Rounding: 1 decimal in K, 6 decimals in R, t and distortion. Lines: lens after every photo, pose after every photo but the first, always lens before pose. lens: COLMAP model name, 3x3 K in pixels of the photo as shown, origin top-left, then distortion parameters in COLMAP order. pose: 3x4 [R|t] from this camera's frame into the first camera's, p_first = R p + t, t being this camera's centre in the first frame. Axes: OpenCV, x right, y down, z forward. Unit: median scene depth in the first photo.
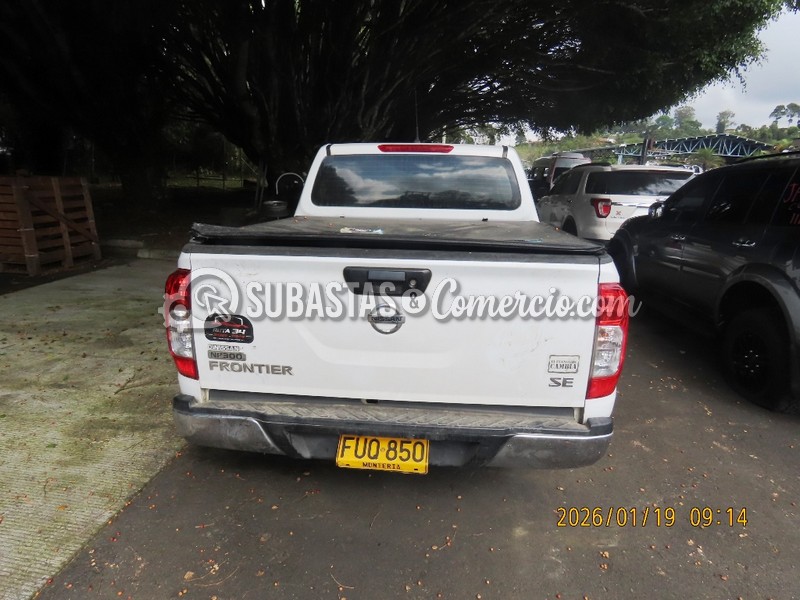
lens RADIAL K [[498.5, 0, 403.0], [0, 498.5, 301.3], [0, 0, 1]] dist [-0.007464, -0.002203]
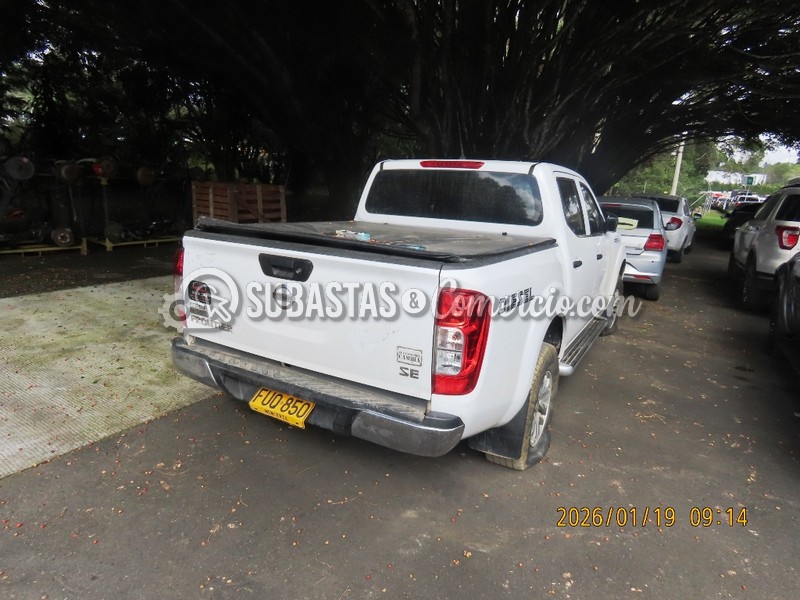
lens RADIAL K [[498.5, 0, 403.0], [0, 498.5, 301.3], [0, 0, 1]] dist [-0.007464, -0.002203]
pose [[0.905787, 0.118032, -0.406962, 0.686957], [-0.129723, 0.991550, -0.001147, 0.006591], [0.403387, 0.053832, 0.913444, -0.030189]]
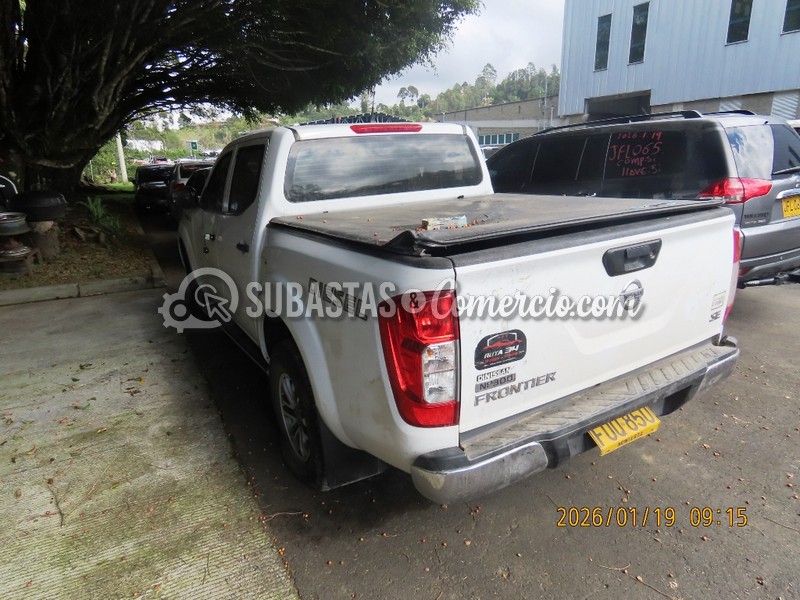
lens RADIAL K [[493.8, 0, 403.7], [0, 493.8, 300.7], [0, 0, 1]] dist [-0.008770, -0.002764]
pose [[0.818458, -0.218820, 0.531267, -0.852951], [0.199326, 0.975351, 0.094654, -0.126551], [-0.538884, 0.028425, 0.841900, 0.374147]]
